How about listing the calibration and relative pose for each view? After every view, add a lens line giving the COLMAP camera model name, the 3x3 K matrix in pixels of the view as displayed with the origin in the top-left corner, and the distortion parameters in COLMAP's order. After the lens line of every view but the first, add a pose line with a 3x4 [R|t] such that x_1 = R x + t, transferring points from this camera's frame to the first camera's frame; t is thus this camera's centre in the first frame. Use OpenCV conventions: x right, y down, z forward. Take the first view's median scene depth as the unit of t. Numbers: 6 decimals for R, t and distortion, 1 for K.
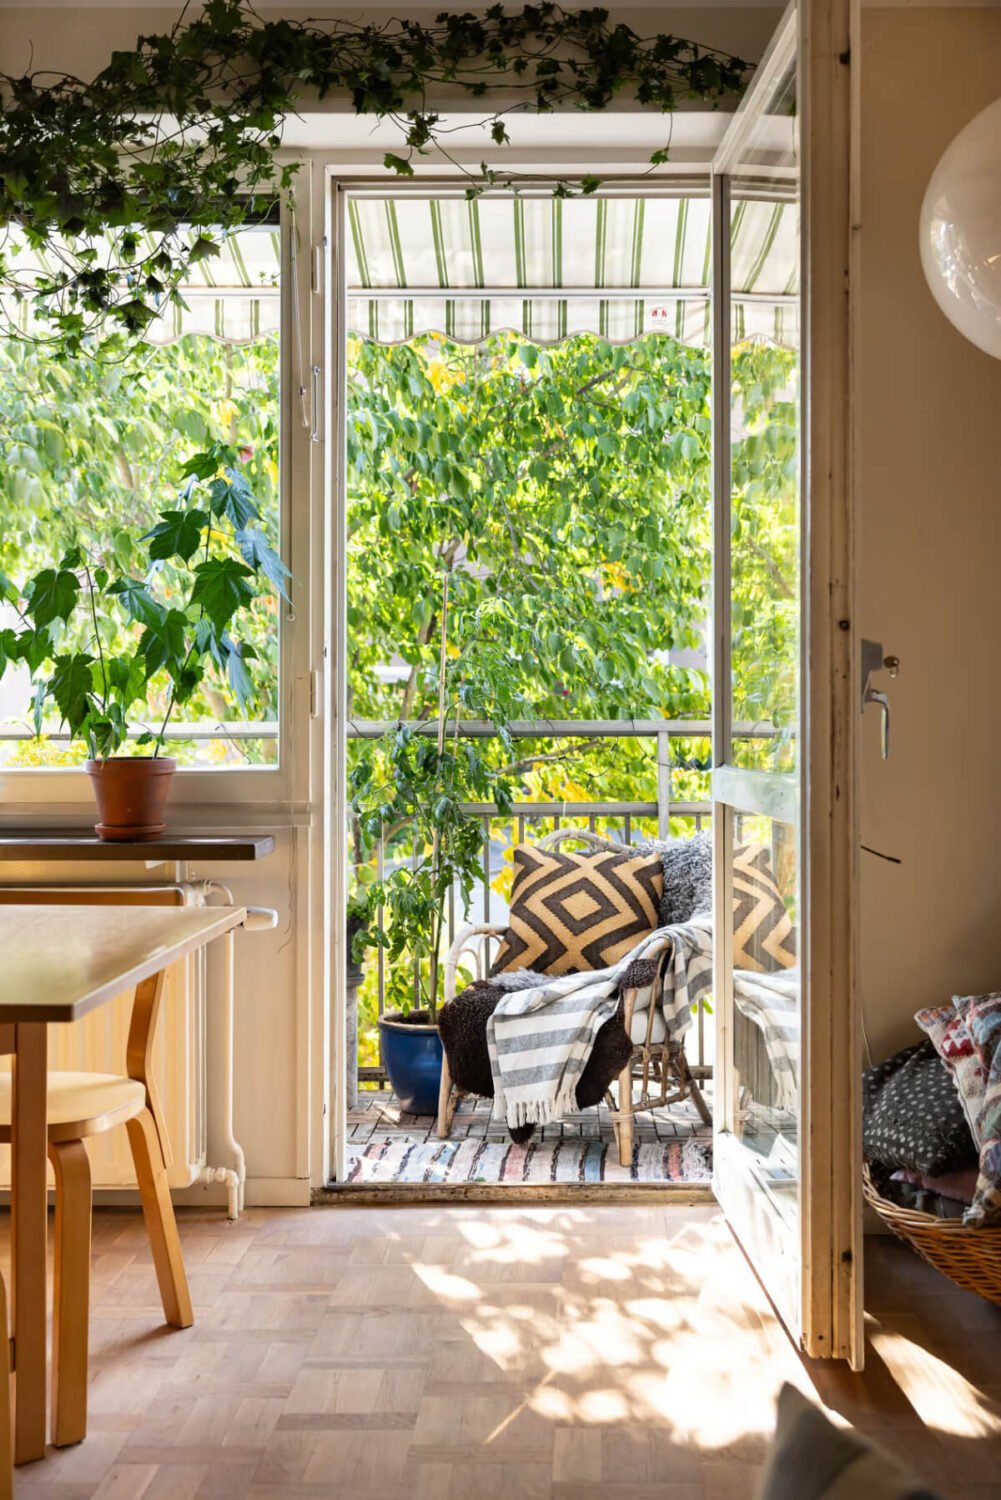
lens RADIAL K [[1550.3, 0, 563.8], [0, 1550.3, 693.6], [0, 0, 1]] dist [0.010201, 0.005091]
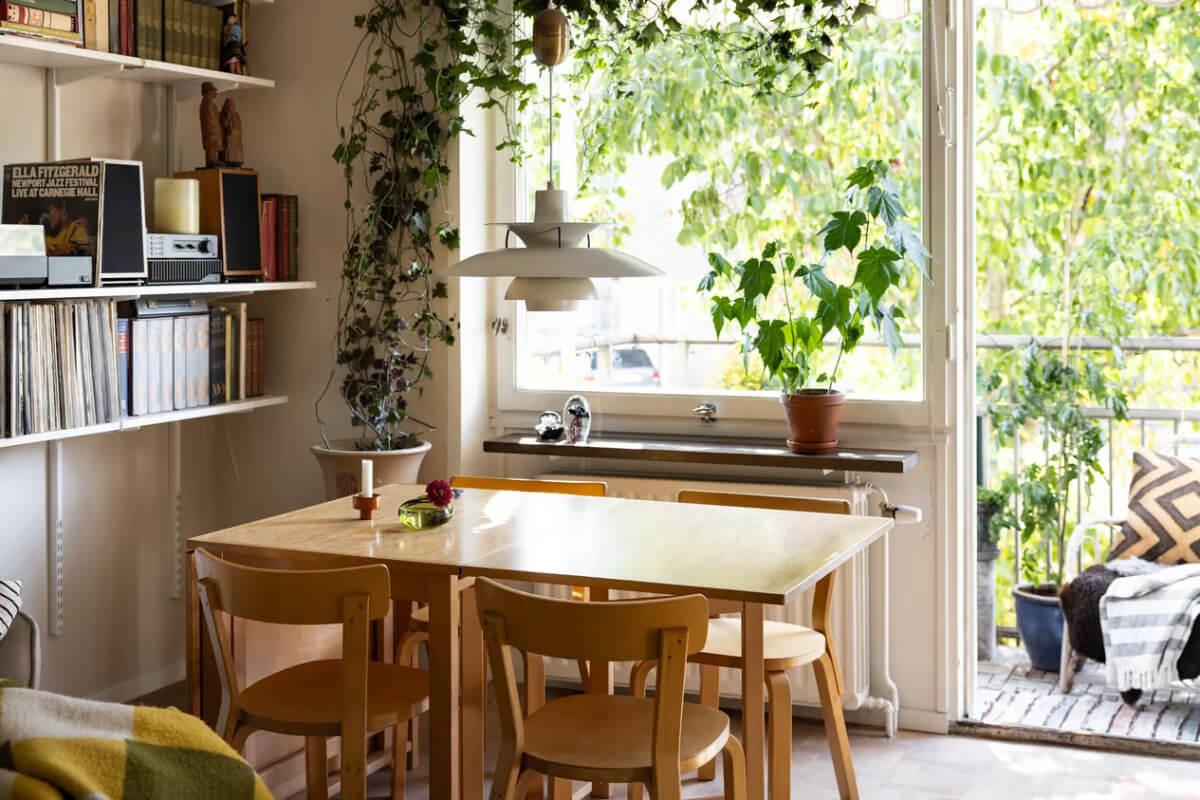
lens RADIAL K [[1586.5, 0, 600.4], [0, 1586.5, 277.4], [0, 0, 1]] dist [0.008738, -0.015287]
pose [[0.921372, 0.002427, -0.388674, 0.087552], [0.012391, 0.999289, 0.035613, -0.107847], [0.388484, -0.037629, 0.920687, -0.337906]]
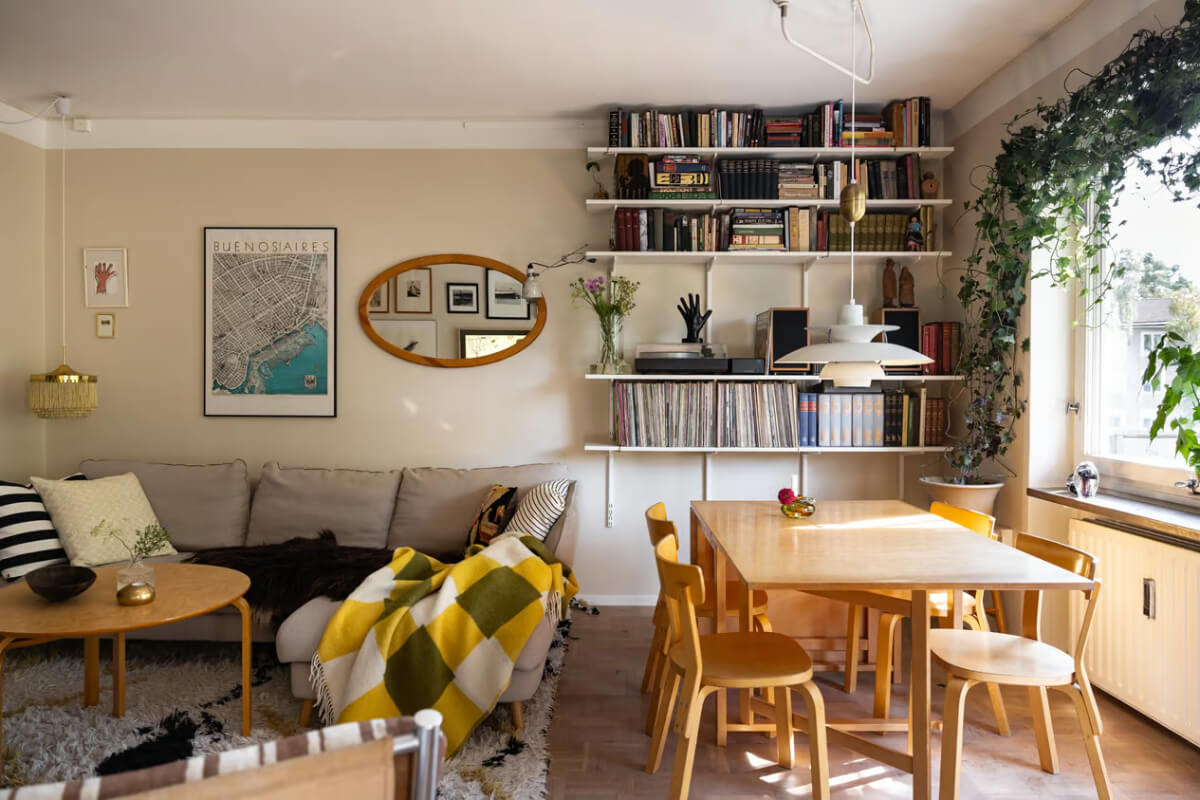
lens RADIAL K [[811.6, 0, 598.3], [0, 811.6, 390.1], [0, 0, 1]] dist [0.002011, 0.001788]
pose [[-0.003059, 0.010571, -0.999939, 0.473022], [0.019980, 0.999745, 0.010508, -0.055257], [0.999796, -0.019947, -0.003269, 0.414245]]
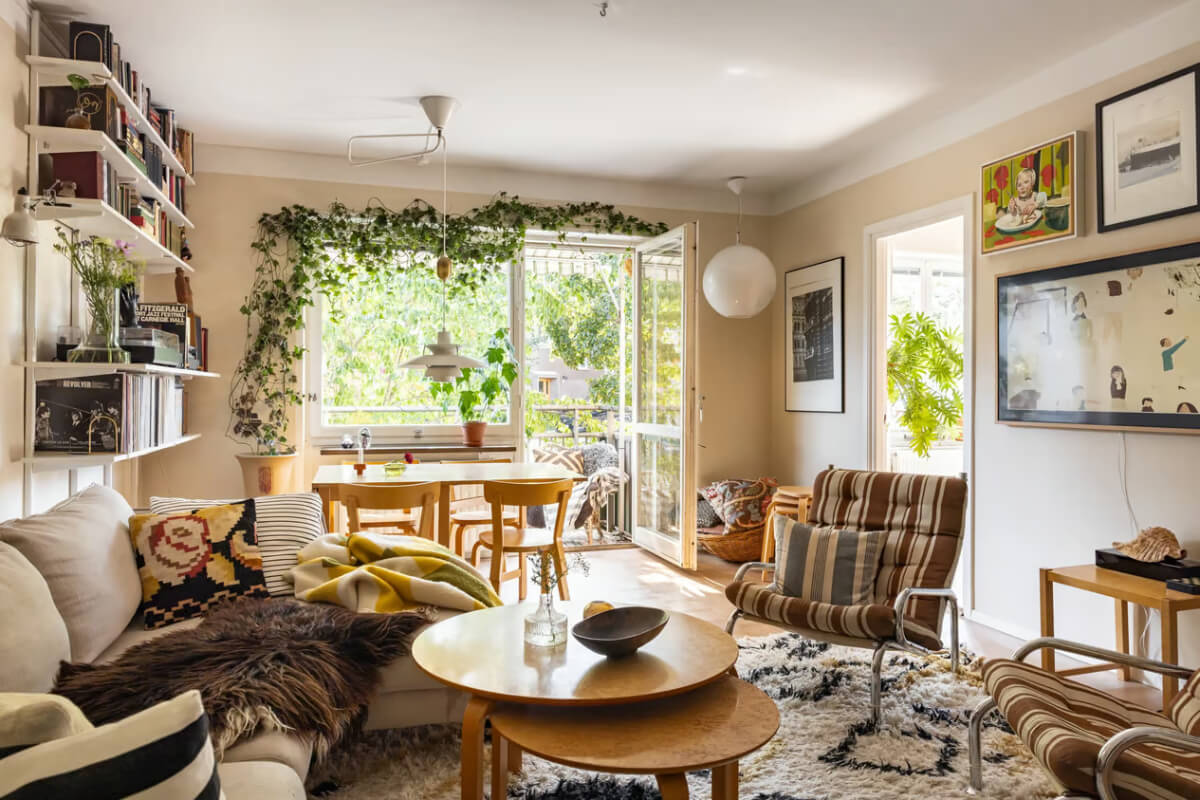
lens RADIAL K [[811.6, 0, 598.3], [0, 811.6, 390.1], [0, 0, 1]] dist [0.002011, 0.001788]
pose [[0.951399, 0.005201, 0.307917, -0.551246], [-0.011283, 0.999775, 0.017974, -0.058415], [-0.307754, -0.020575, 0.951243, -0.711983]]
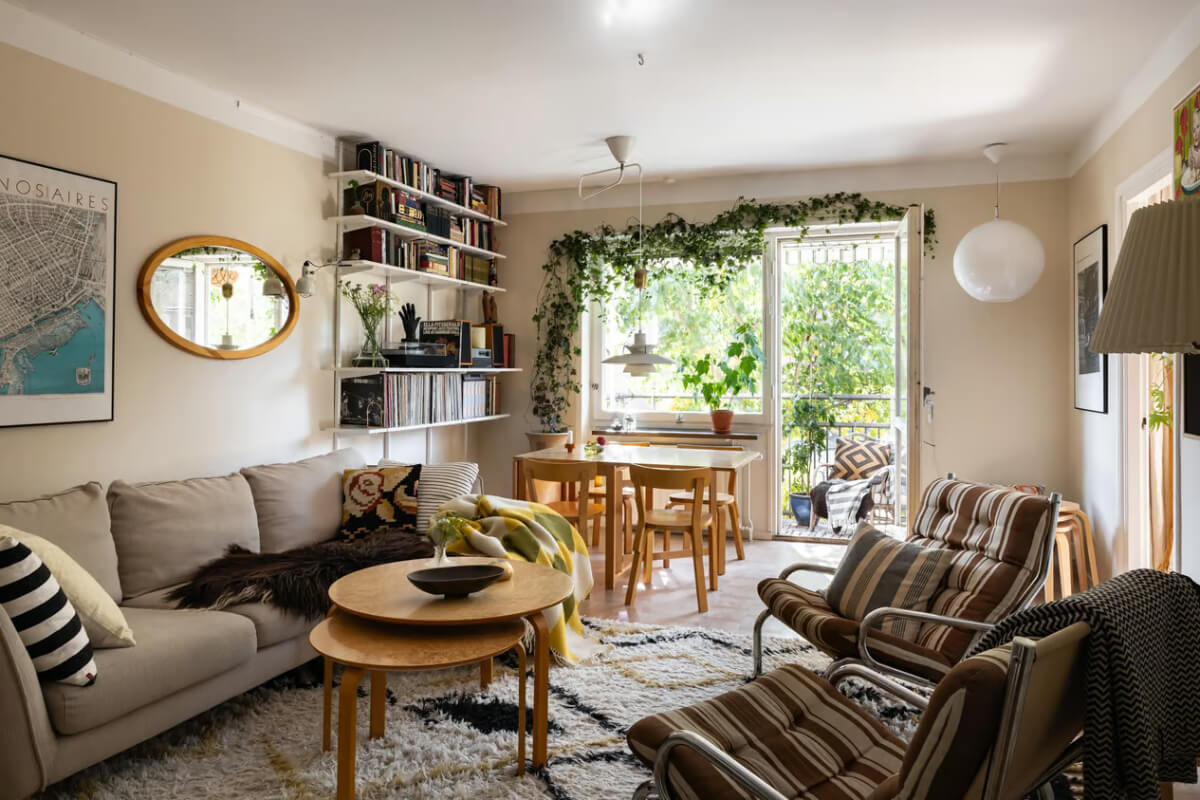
lens RADIAL K [[822.7, 0, 600.0], [0, 822.7, 358.8], [0, 0, 1]] dist [0.001827, 0.001345]
pose [[0.945232, 0.000384, -0.326398, 0.074777], [0.003184, 0.999941, 0.010398, -0.096744], [0.326383, -0.010868, 0.945175, -0.873567]]
